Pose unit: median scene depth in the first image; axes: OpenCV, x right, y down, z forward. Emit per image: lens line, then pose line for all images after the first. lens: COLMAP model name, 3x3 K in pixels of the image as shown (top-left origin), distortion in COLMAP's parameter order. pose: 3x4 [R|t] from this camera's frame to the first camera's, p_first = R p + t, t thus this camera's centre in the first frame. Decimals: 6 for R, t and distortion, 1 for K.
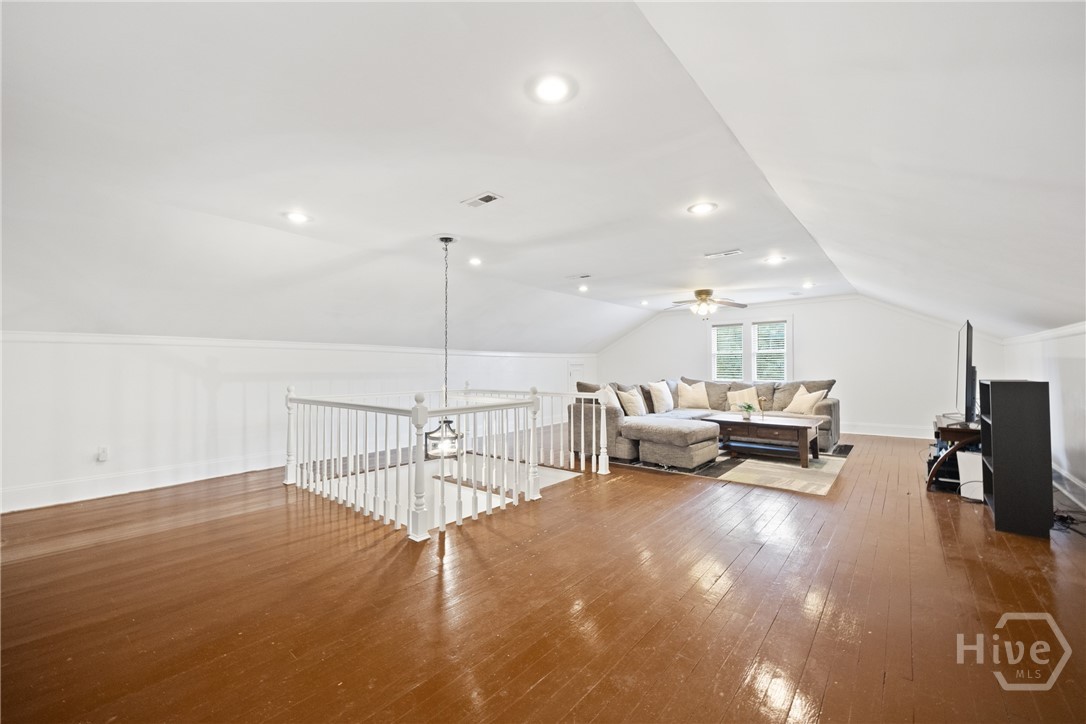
lens RADIAL K [[421.8, 0, 539.1], [0, 421.8, 359.9], [0, 0, 1]] dist [-0.010813, -0.000096]
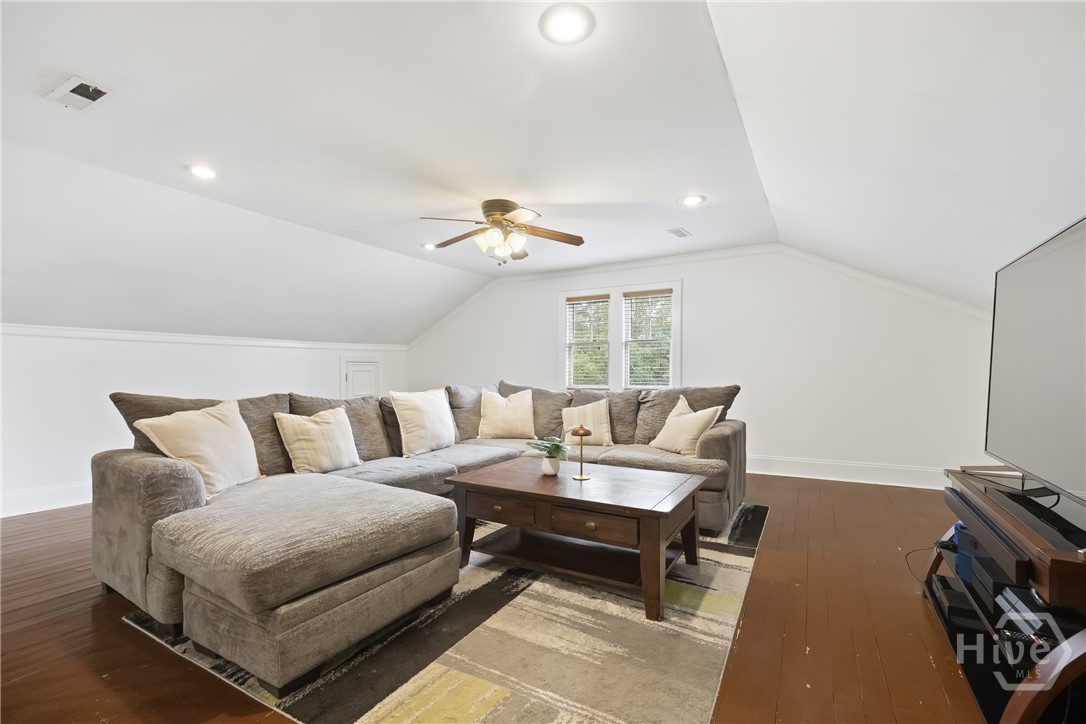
lens RADIAL K [[472.5, 0, 545.8], [0, 472.5, 369.6], [0, 0, 1]] dist [0.000227, 0.000019]
pose [[0.979201, 0.005820, 0.202807, 0.334971], [-0.008367, 0.999896, 0.011706, 0.021218], [-0.202718, -0.013160, 0.979149, 0.450371]]
